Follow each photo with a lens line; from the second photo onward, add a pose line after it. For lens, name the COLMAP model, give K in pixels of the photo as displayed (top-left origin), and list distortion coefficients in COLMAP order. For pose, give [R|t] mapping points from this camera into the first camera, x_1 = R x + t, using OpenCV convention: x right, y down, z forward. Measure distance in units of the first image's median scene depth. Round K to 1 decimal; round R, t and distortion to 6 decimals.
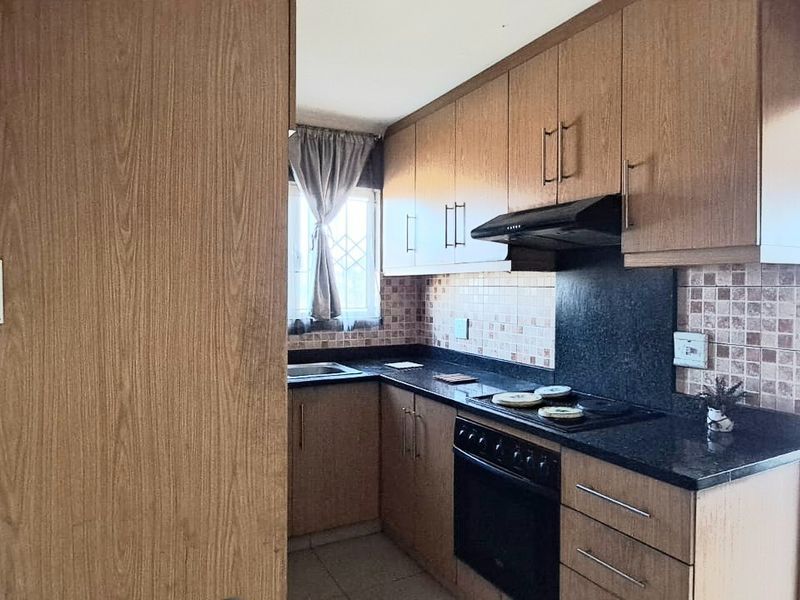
lens RADIAL K [[541.2, 0, 400.0], [0, 541.2, 300.0], [0, 0, 1]] dist [-0.001502, -0.001674]
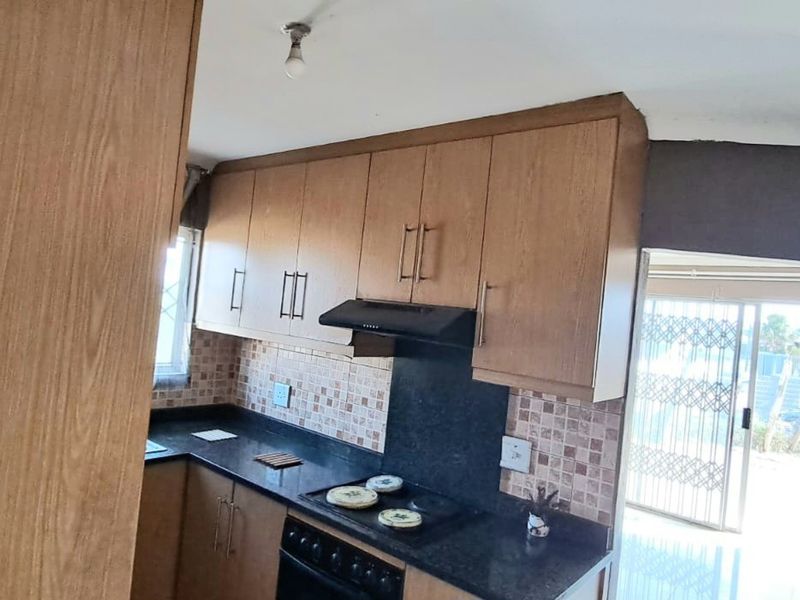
lens RADIAL K [[556.8, 0, 400.0], [0, 556.8, 300.0], [0, 0, 1]] dist [-0.018647, -0.000687]
pose [[0.917834, 0.093531, 0.385788, -0.123905], [-0.091001, 0.995540, -0.024859, -0.153605], [-0.386393, -0.012291, 0.922252, 0.060977]]
